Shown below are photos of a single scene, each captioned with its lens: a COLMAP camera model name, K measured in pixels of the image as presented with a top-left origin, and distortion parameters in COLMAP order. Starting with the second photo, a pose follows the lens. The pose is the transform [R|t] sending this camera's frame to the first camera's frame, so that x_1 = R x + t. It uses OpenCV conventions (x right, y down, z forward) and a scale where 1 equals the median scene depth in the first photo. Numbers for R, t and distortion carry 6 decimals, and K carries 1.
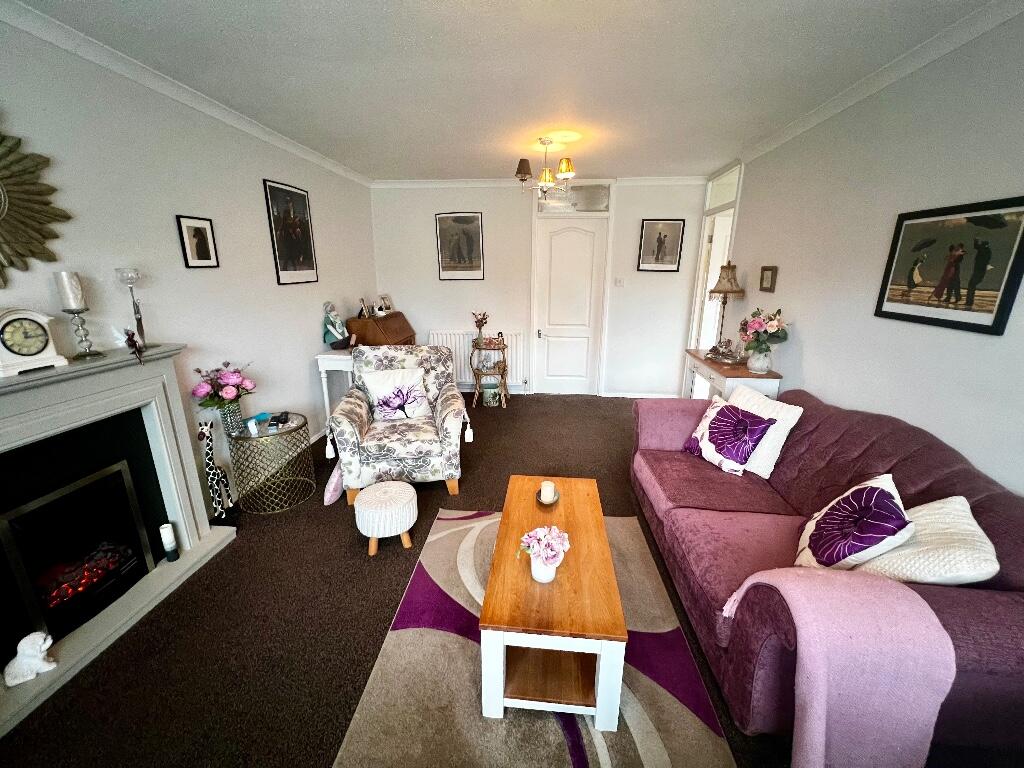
lens RADIAL K [[409.9, 0, 509.6], [0, 409.9, 382.1], [0, 0, 1]] dist [-0.001829, 0.000352]
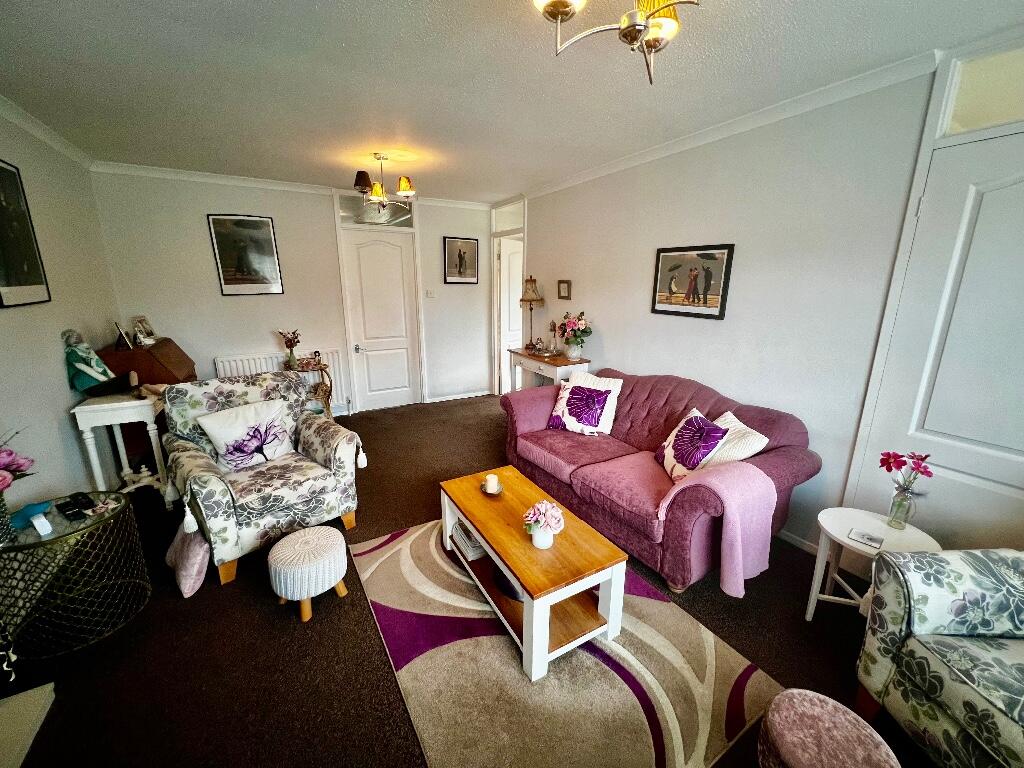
lens RADIAL K [[409.9, 0, 509.1], [0, 409.9, 384.0], [0, 0, 1]] dist [-0.001829, 0.000352]
pose [[0.815466, -0.141543, 0.561231, -0.333891], [0.153119, 0.987848, 0.026655, -0.015526], [-0.558184, 0.064199, 0.827230, 0.029642]]
